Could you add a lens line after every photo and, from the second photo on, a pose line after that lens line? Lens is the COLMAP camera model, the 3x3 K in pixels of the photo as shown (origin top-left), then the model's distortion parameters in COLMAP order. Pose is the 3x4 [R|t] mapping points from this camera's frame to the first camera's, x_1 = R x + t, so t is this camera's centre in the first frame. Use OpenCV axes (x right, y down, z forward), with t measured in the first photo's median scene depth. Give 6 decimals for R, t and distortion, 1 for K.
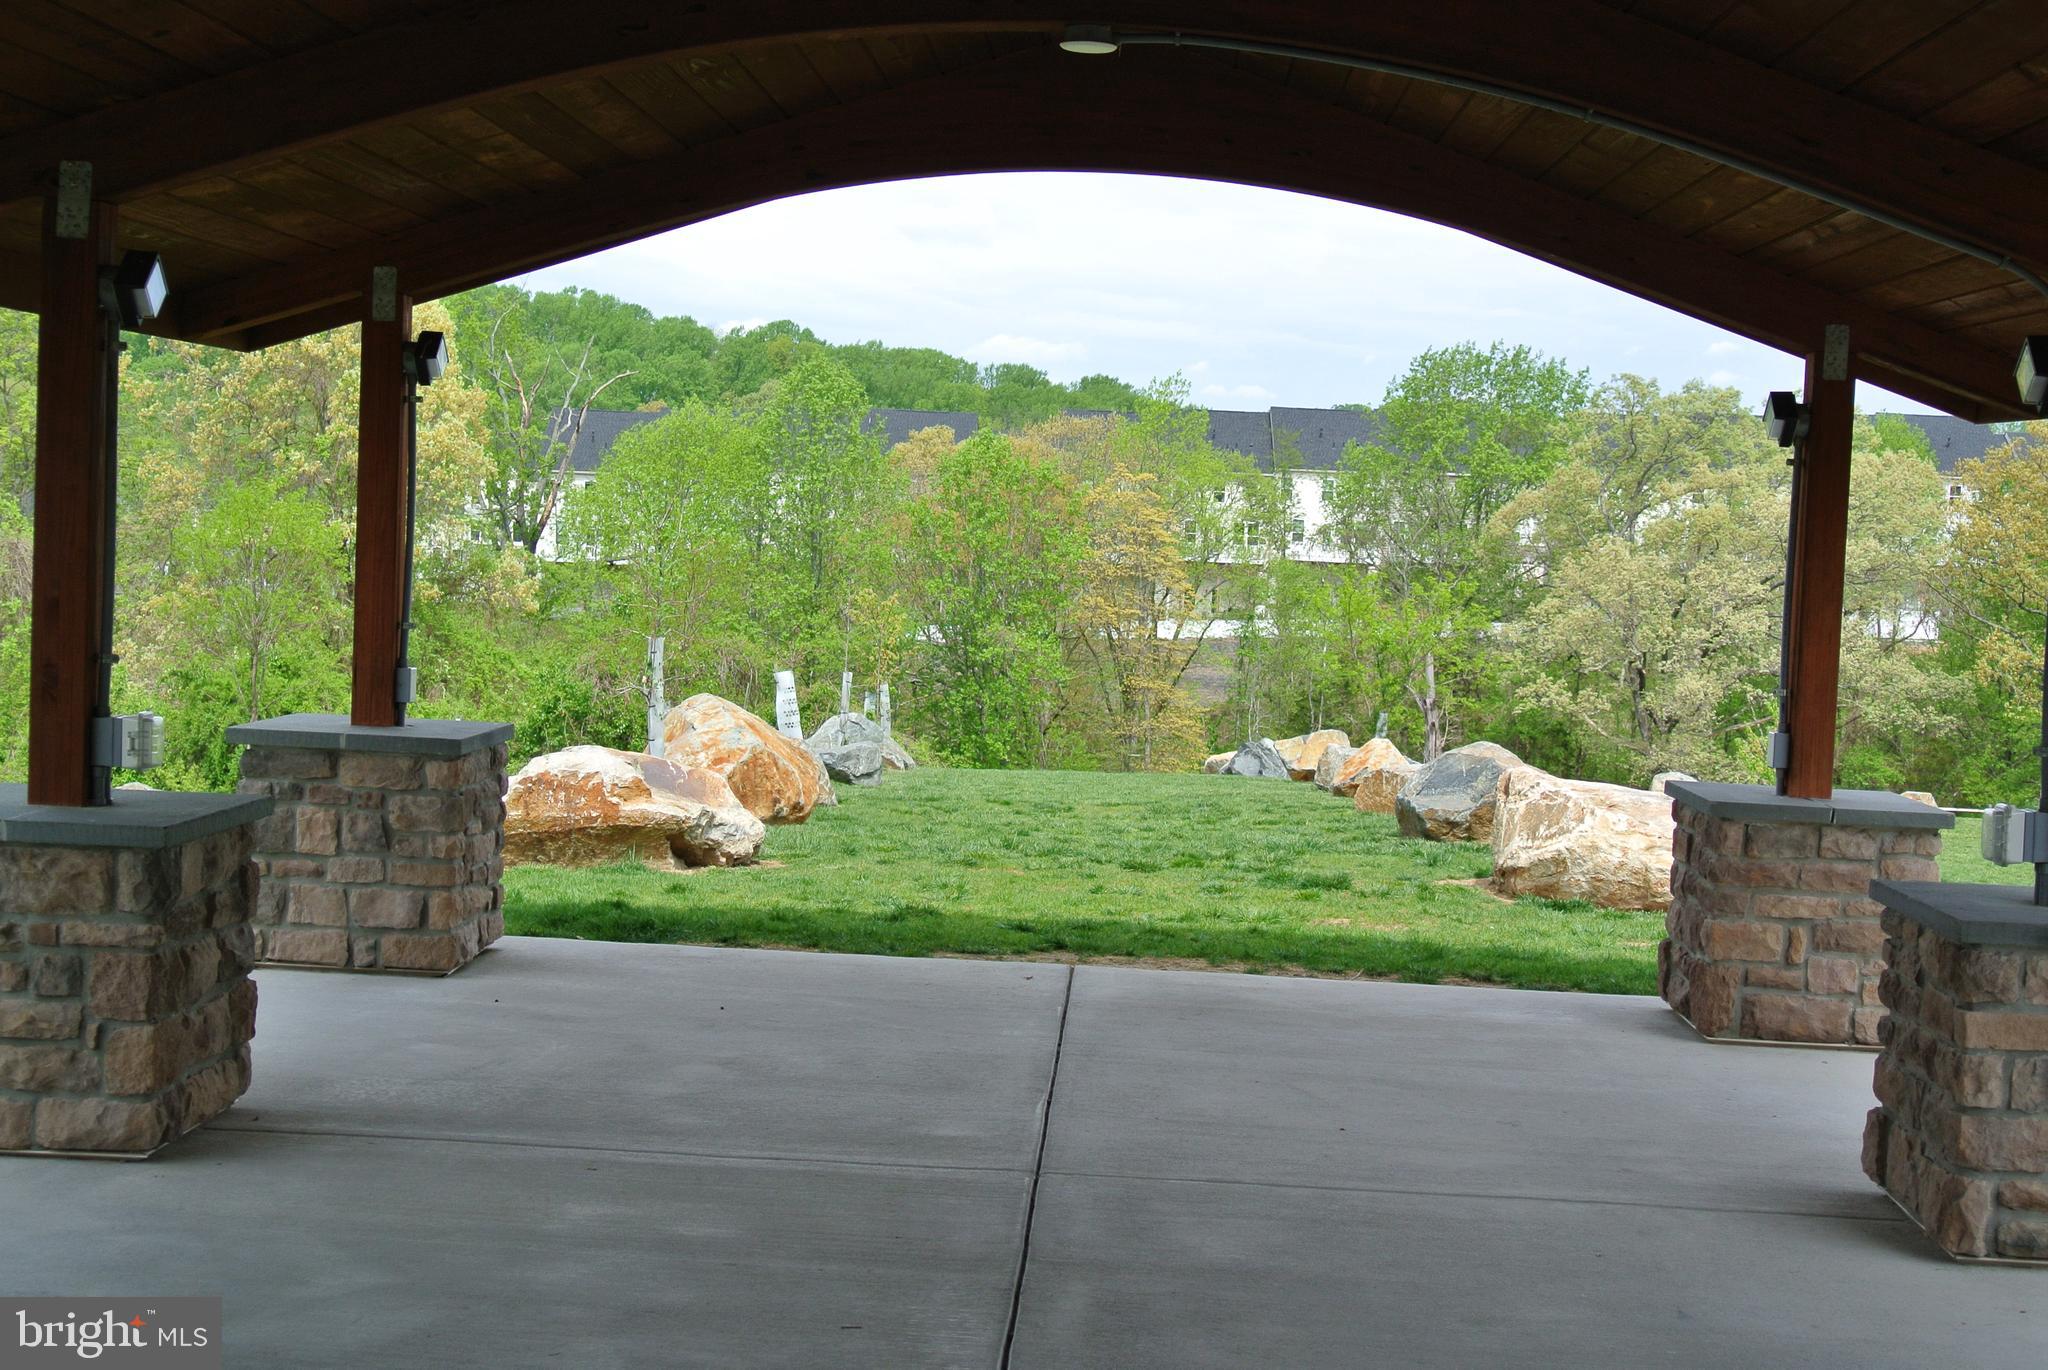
lens RADIAL K [[2866.9, 0, 1024.0], [0, 2866.9, 685.0], [0, 0, 1]] dist [-0.010643, -0.065805]
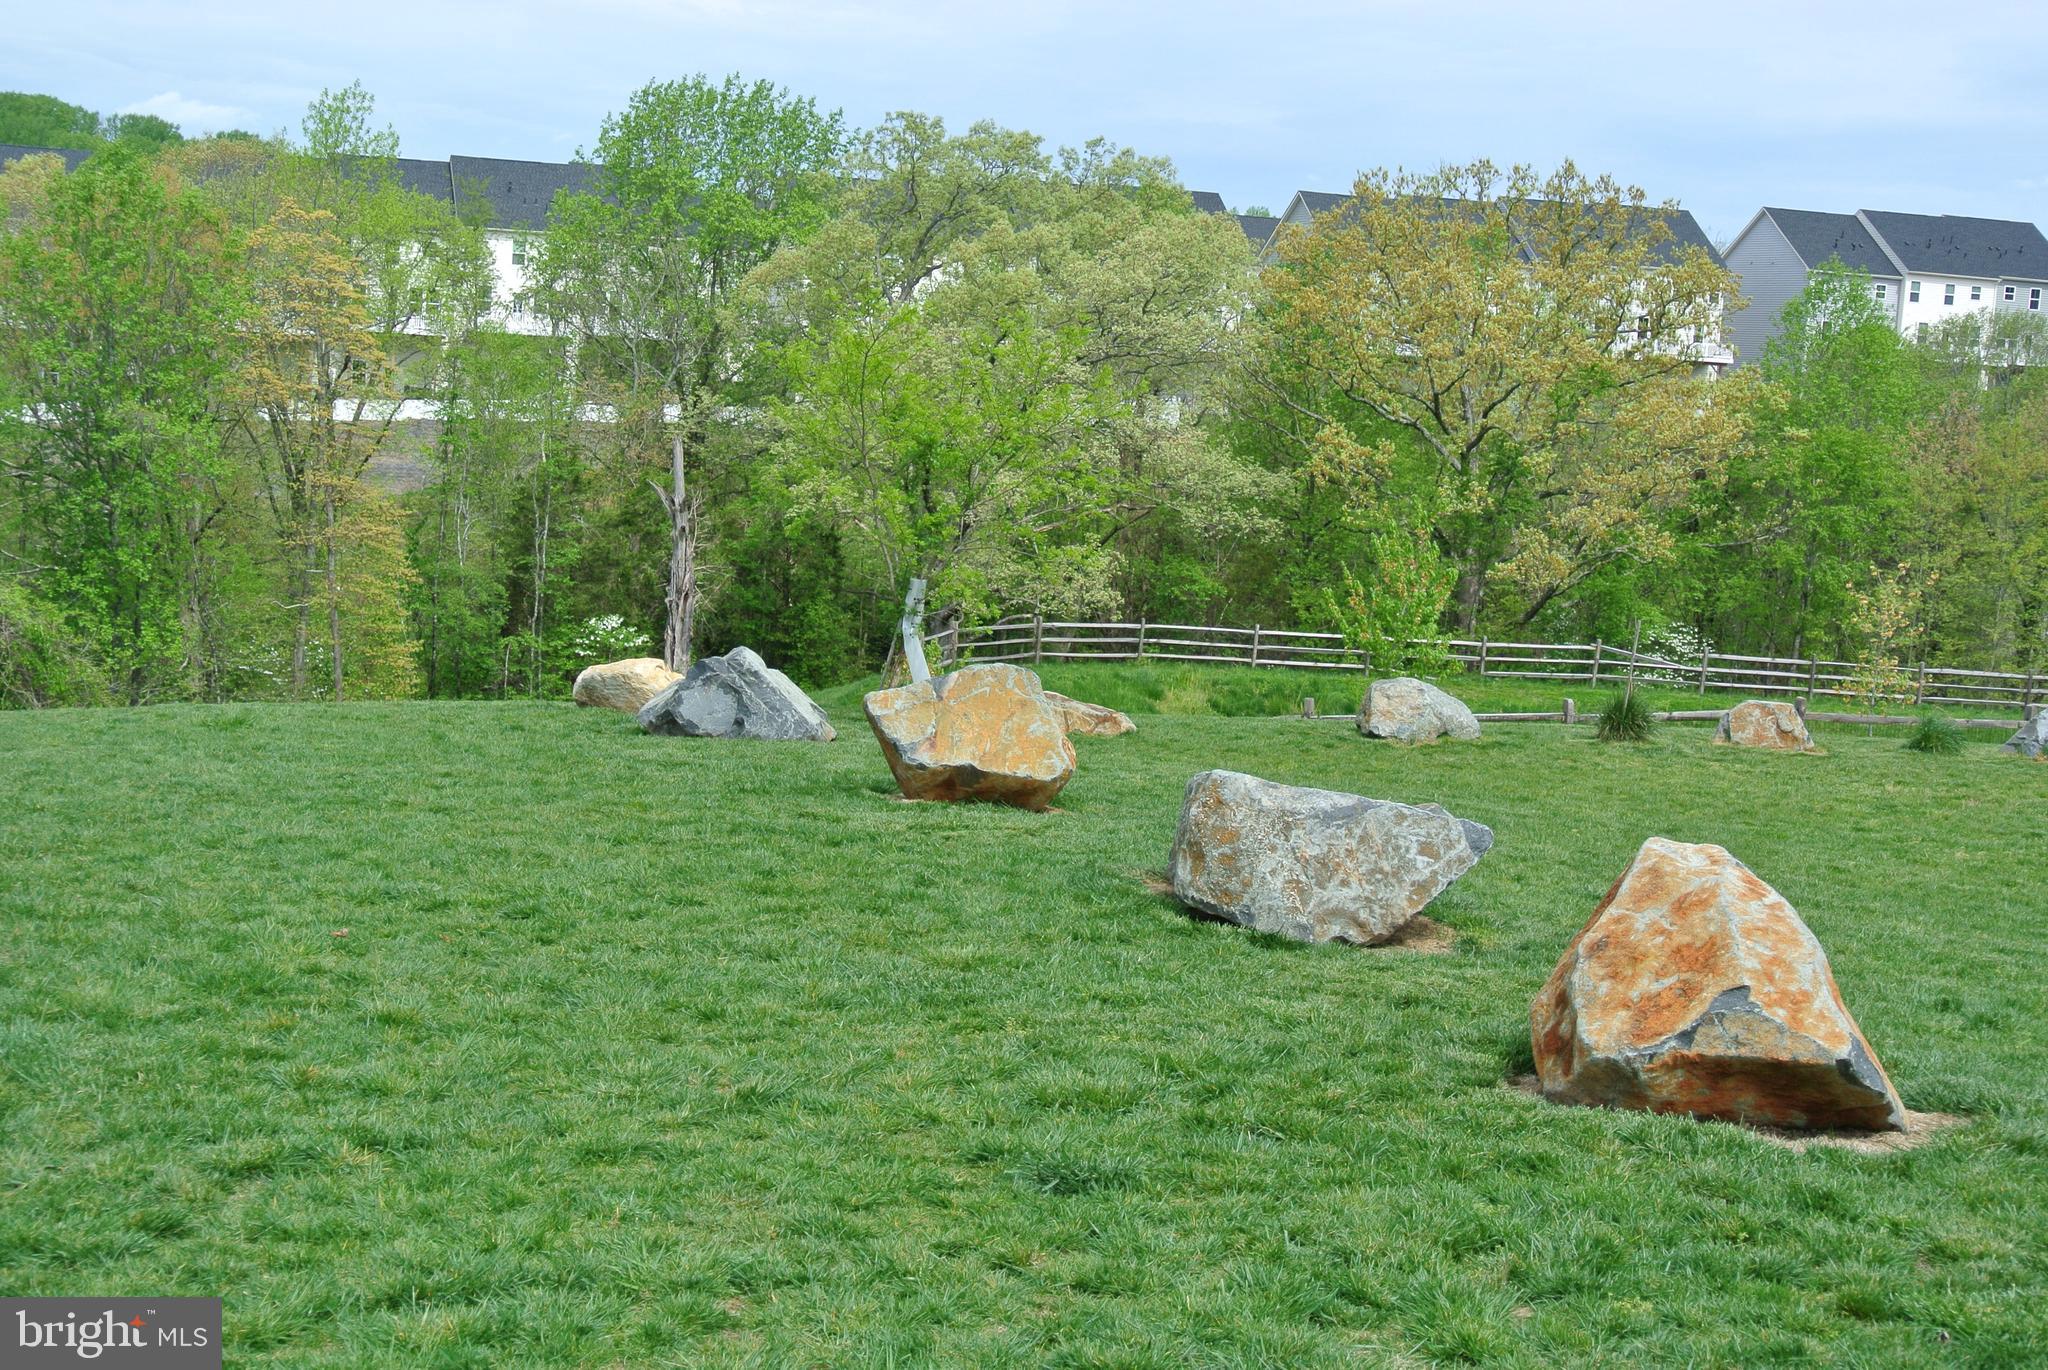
lens RADIAL K [[2866.9, 0, 1024.0], [0, 2866.9, 685.0], [0, 0, 1]] dist [-0.010643, -0.065805]
pose [[0.957156, -0.017502, 0.289042, -0.002906], [-0.004390, 0.997180, 0.074918, -0.003703], [-0.289538, -0.072977, 0.954380, 0.177489]]
